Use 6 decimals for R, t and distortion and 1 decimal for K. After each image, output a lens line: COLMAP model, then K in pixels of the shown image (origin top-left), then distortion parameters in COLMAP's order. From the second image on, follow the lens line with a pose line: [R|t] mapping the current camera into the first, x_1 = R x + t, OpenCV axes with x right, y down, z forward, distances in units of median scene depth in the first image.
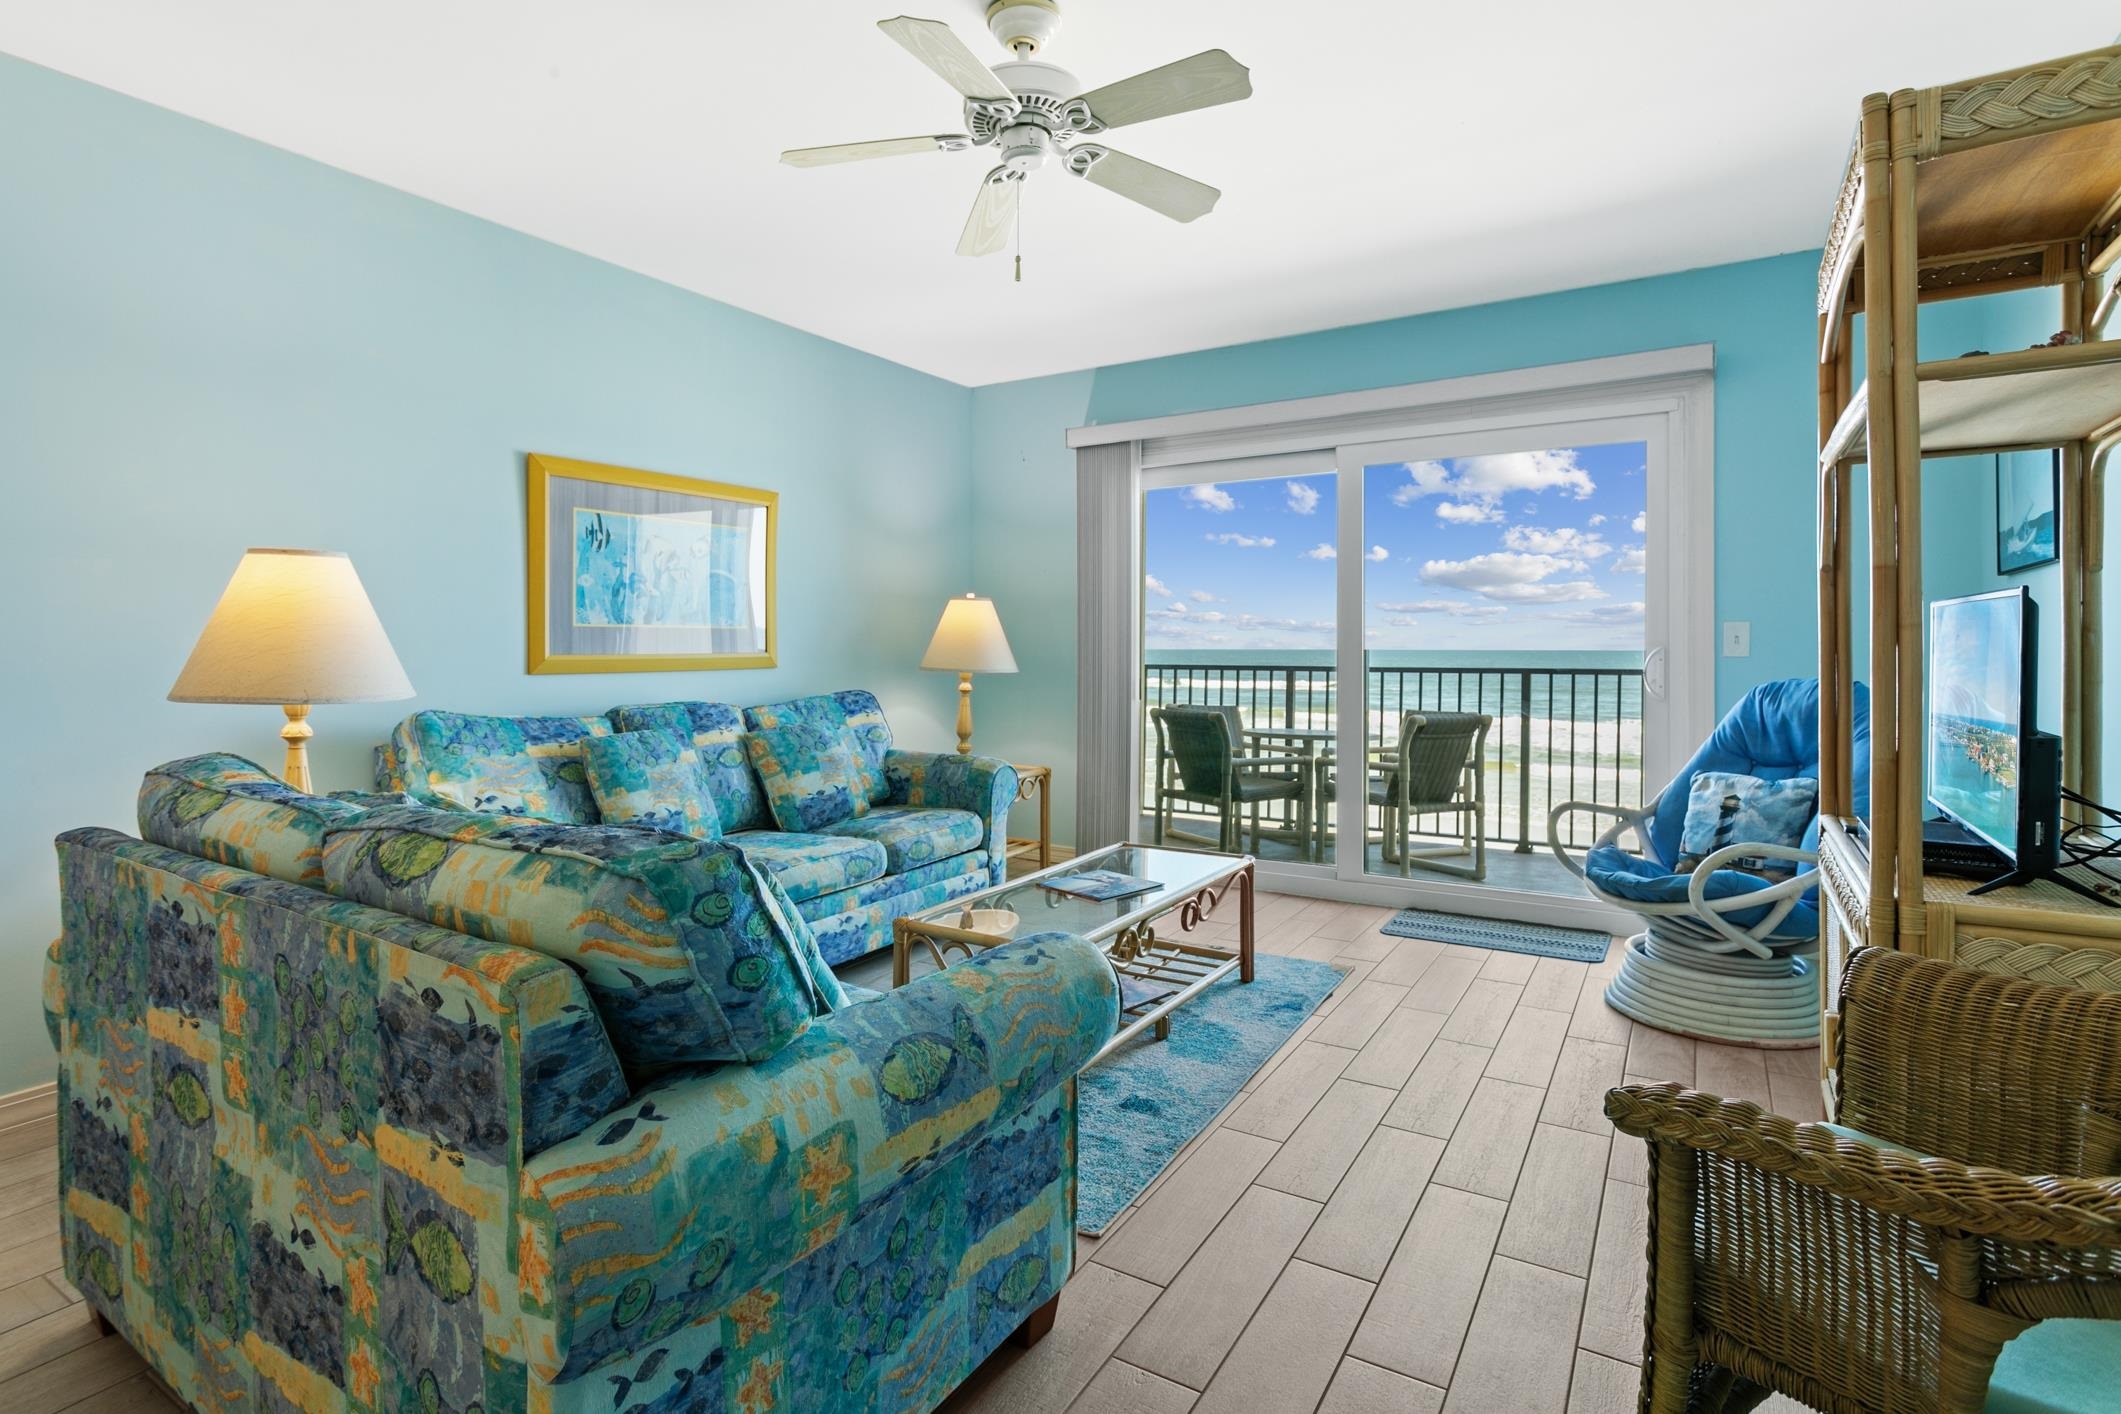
lens RADIAL K [[1032.7, 0, 1037.4], [0, 1032.7, 649.7], [0, 0, 1]] dist [0.000963, 0.000128]
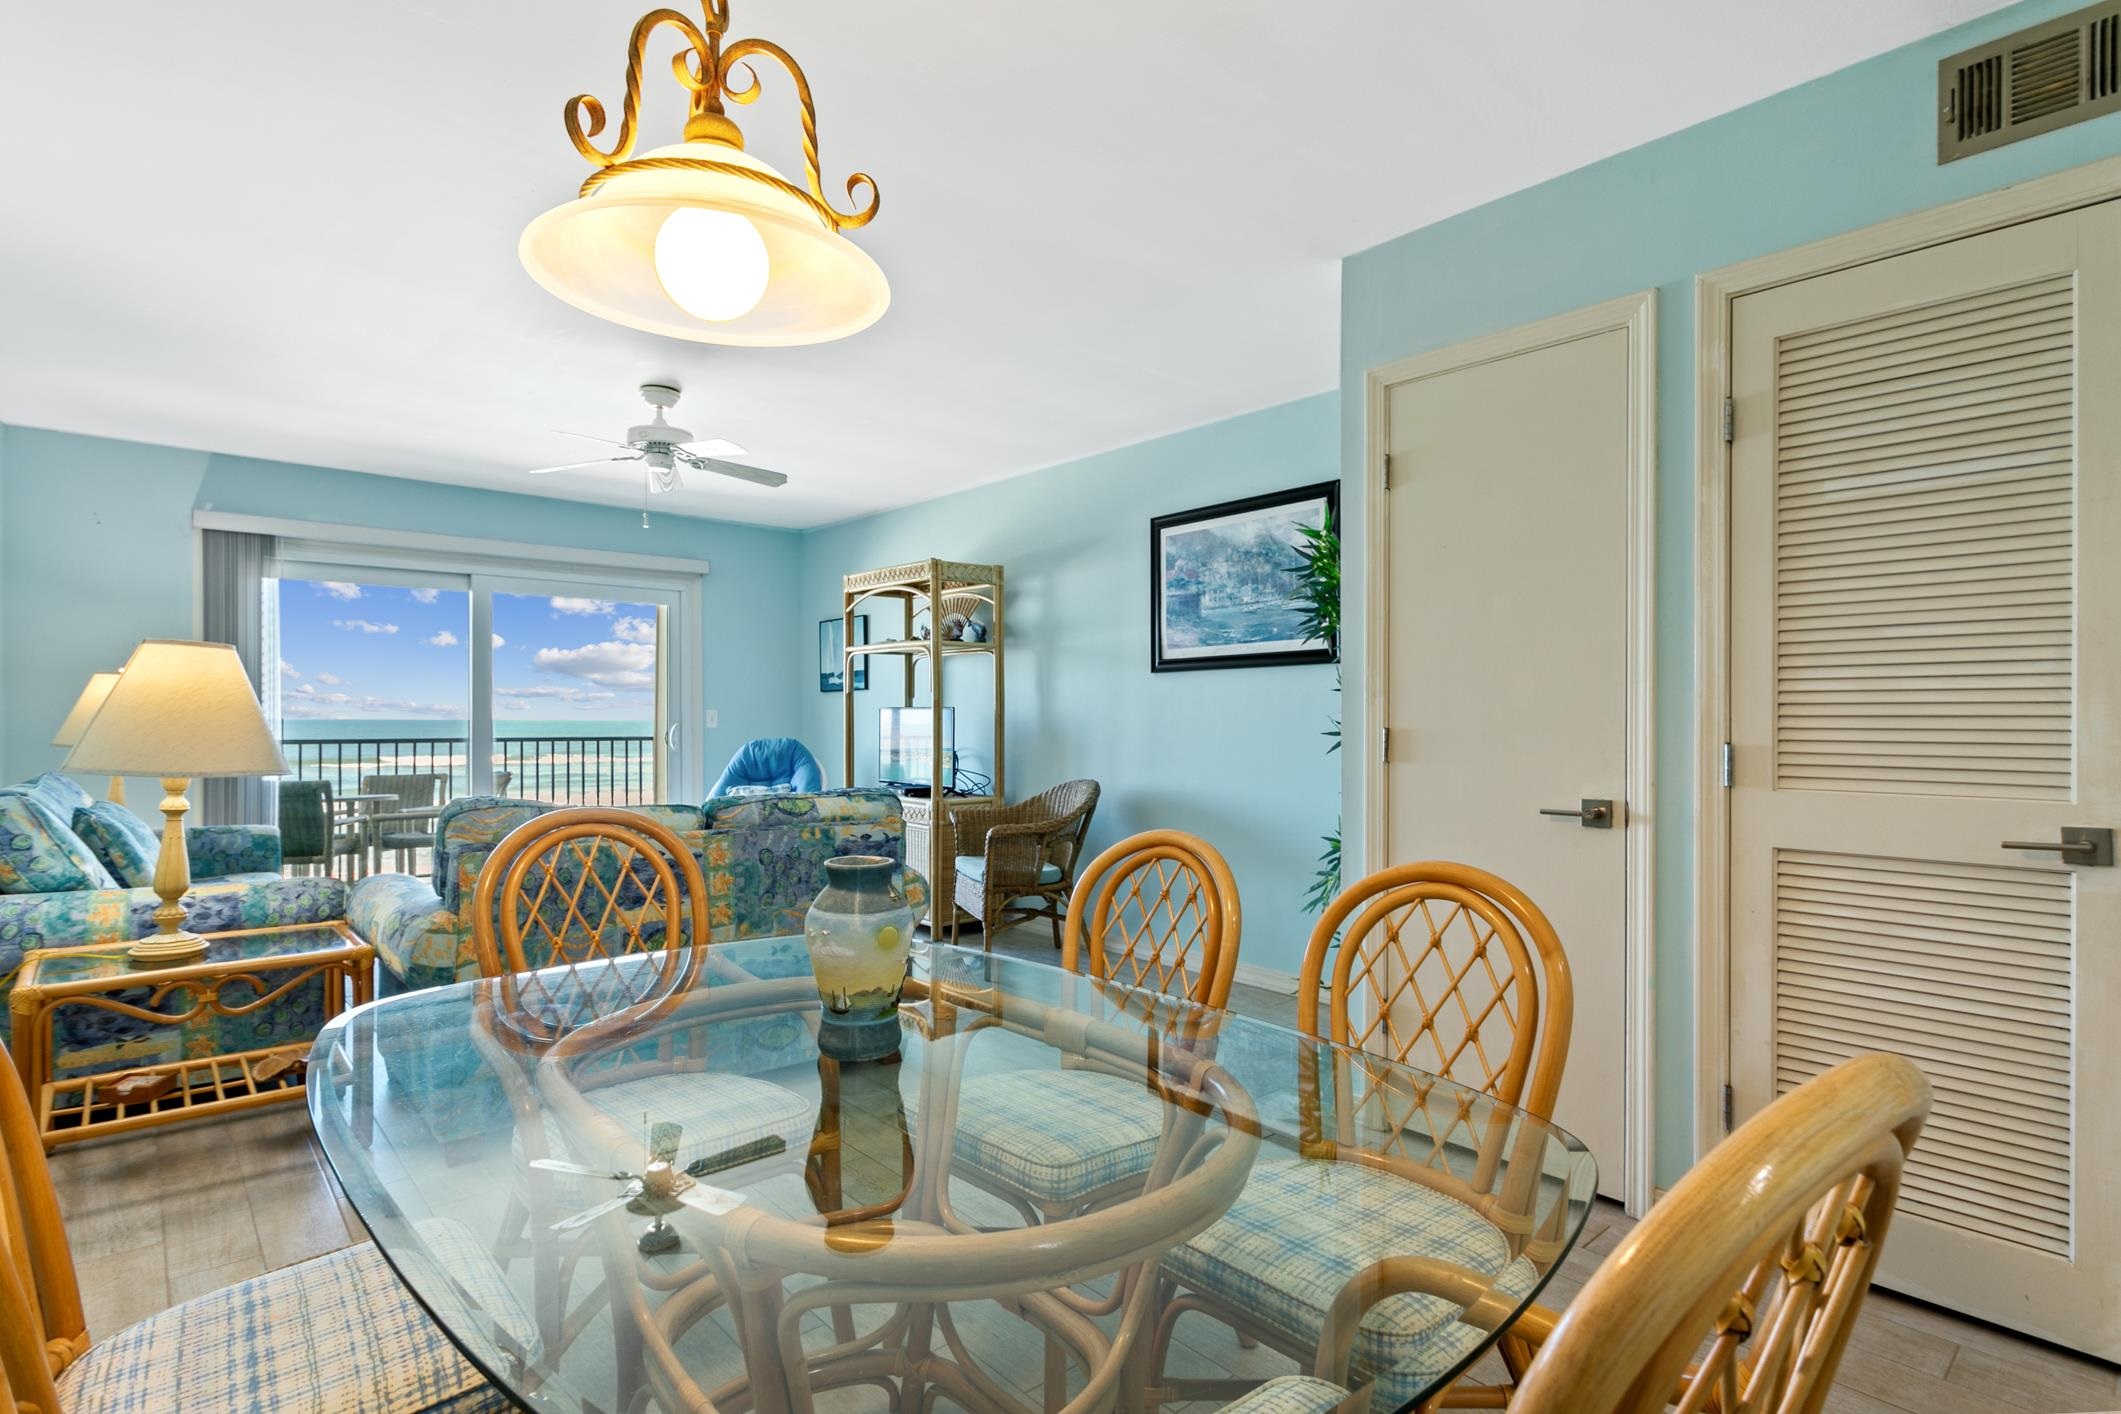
lens RADIAL K [[1057.6, 0, 1039.7], [0, 1057.6, 718.3], [0, 0, 1]] dist [0.002406, 0.001318]
pose [[0.294773, 0.001827, 0.955566, -0.980128], [0.001351, 0.999996, -0.002329, -0.006144], [-0.955566, 0.001977, 0.294769, -0.133324]]
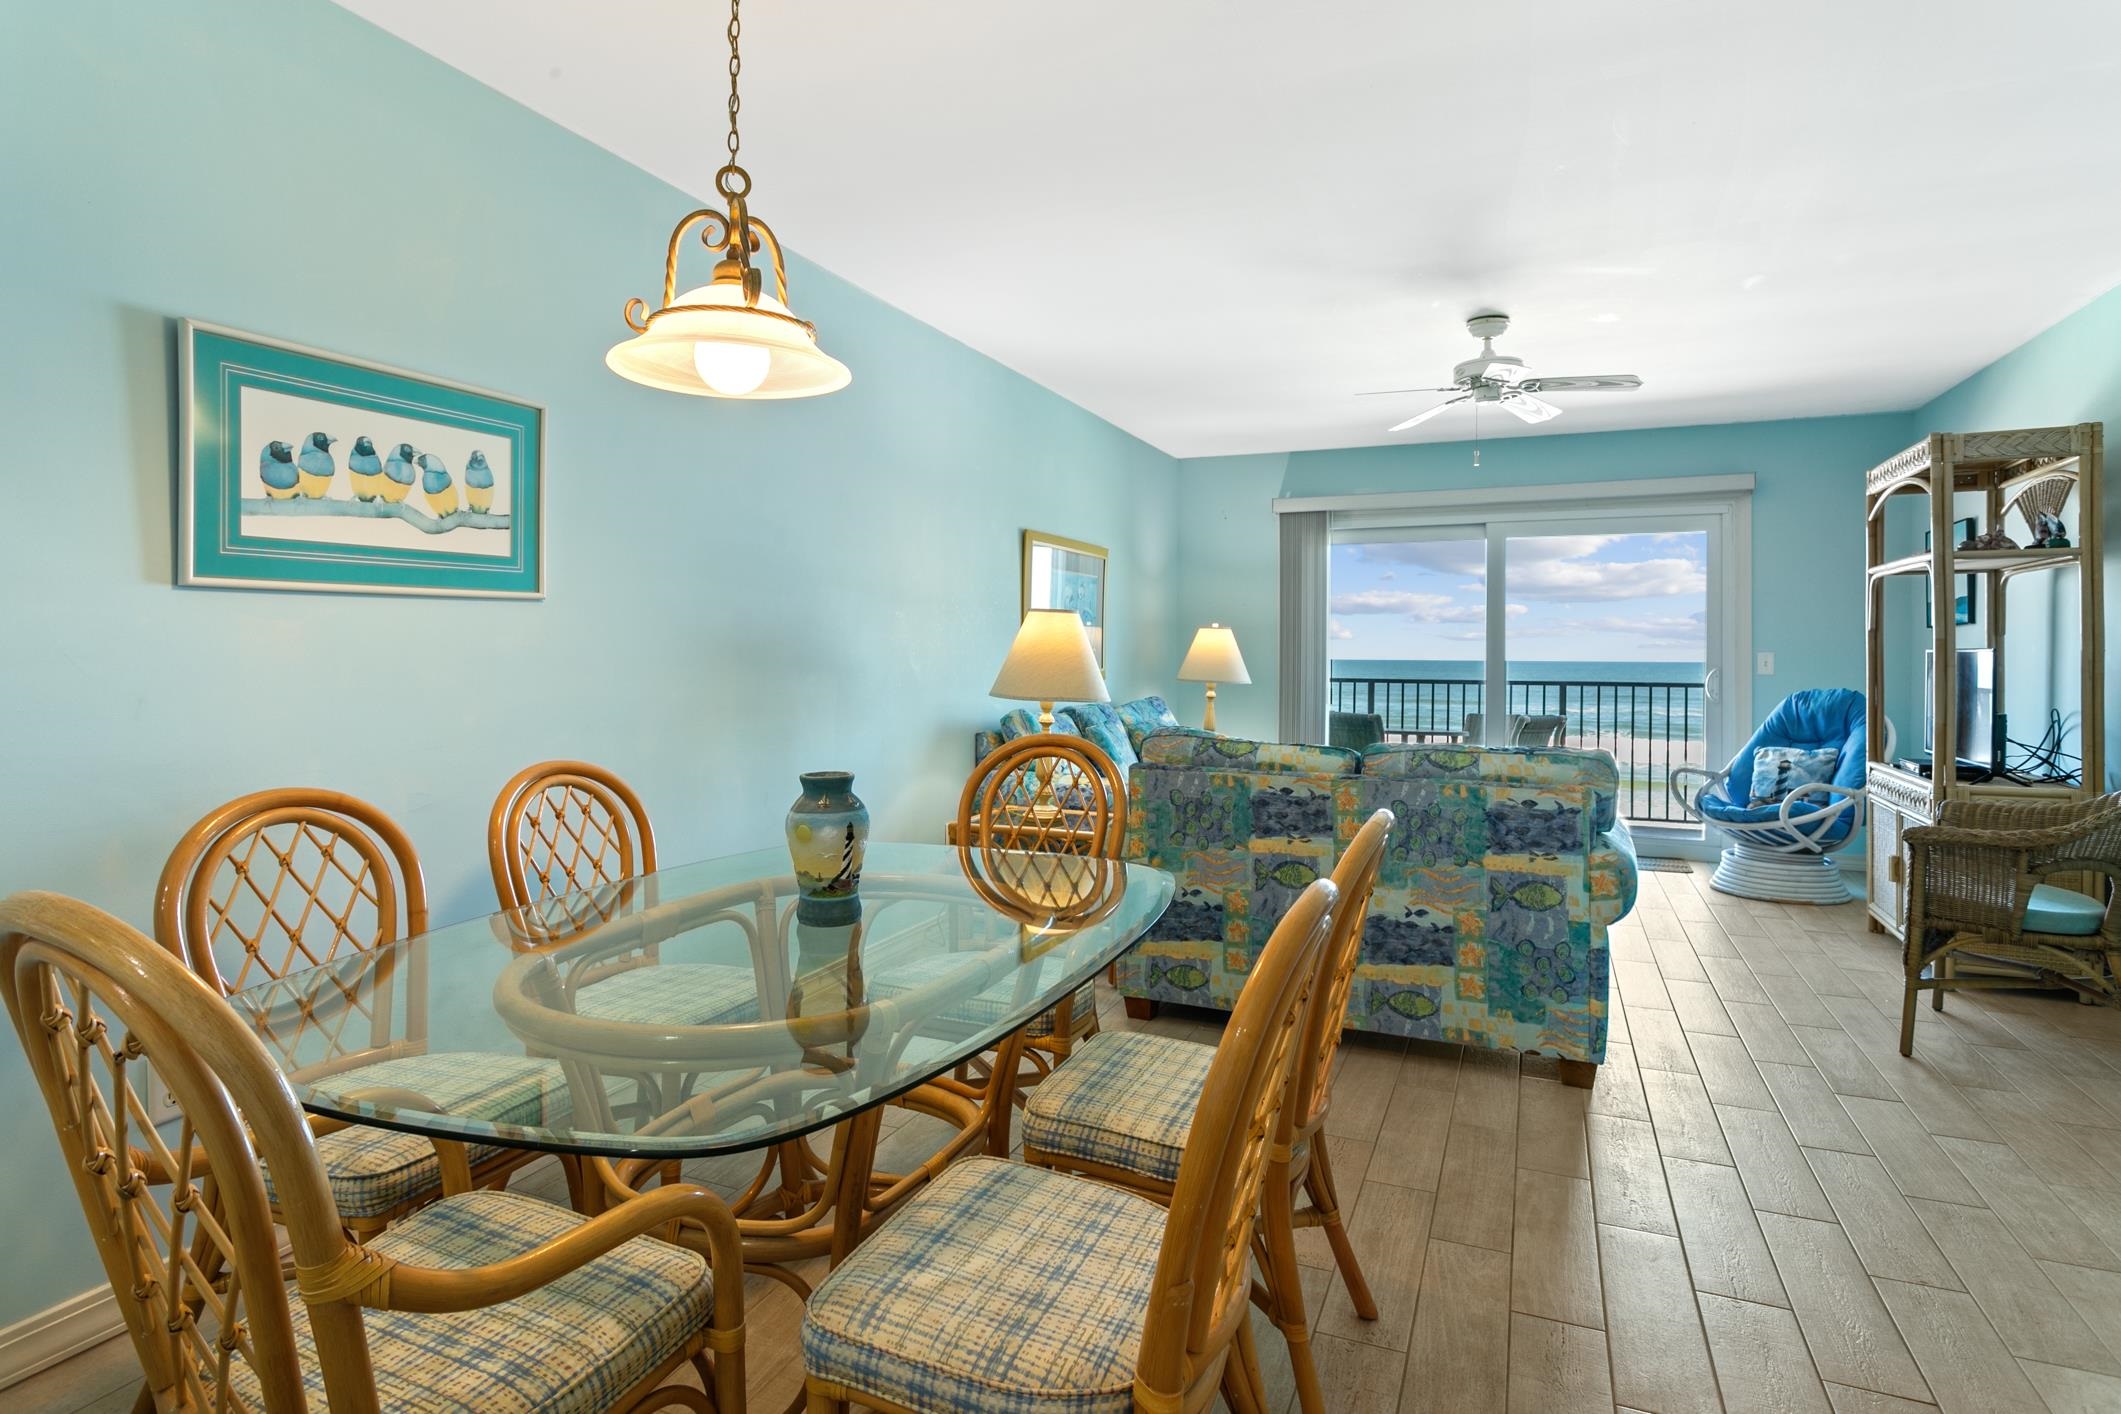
lens RADIAL K [[1097.4, 0, 1045.0], [0, 1097.4, 652.5], [0, 0, 1]] dist [-0.003381, -0.000344]
pose [[0.989455, 0.006752, 0.144681, -0.625352], [-0.005859, 0.999961, -0.006598, -0.009849], [-0.144720, 0.005681, 0.989456, -0.464261]]
